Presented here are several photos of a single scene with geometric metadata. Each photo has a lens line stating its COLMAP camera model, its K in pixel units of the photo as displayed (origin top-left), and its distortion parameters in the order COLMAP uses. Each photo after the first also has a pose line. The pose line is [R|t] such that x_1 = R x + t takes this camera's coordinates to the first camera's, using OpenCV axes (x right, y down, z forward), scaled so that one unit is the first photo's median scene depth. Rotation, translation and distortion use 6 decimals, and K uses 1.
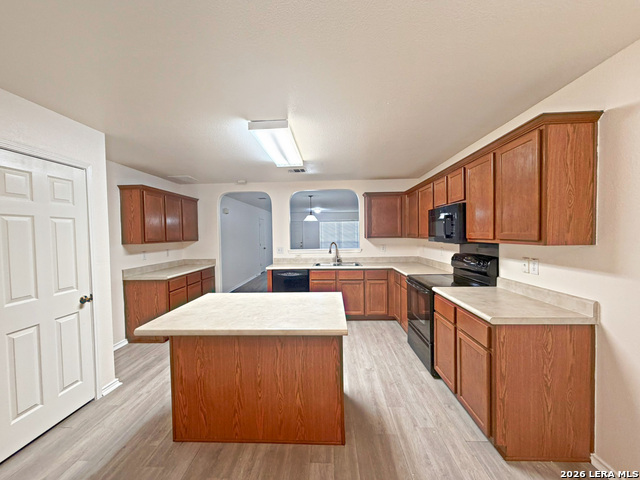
lens RADIAL K [[262.3, 0, 317.0], [0, 262.3, 240.9], [0, 0, 1]] dist [0.001388, 0.000386]
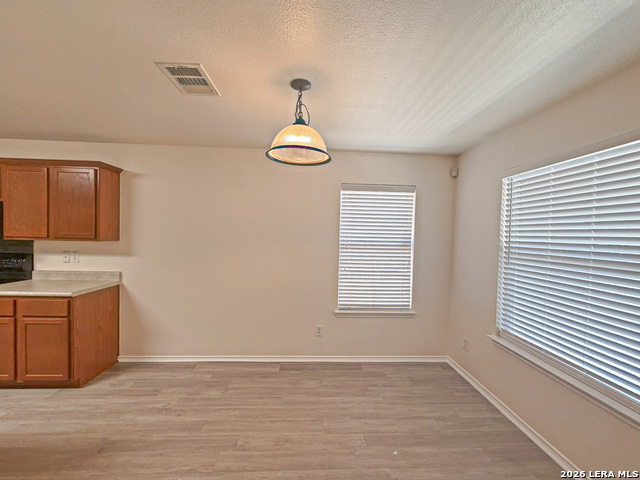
lens RADIAL K [[262.3, 0, 317.0], [0, 262.3, 240.9], [0, 0, 1]] dist [0.001388, 0.000386]
pose [[-0.094631, -0.008248, 0.995478, -0.860874], [0.004181, 0.999954, 0.008682, 0.004683], [-0.995504, 0.004984, -0.094592, -0.187149]]
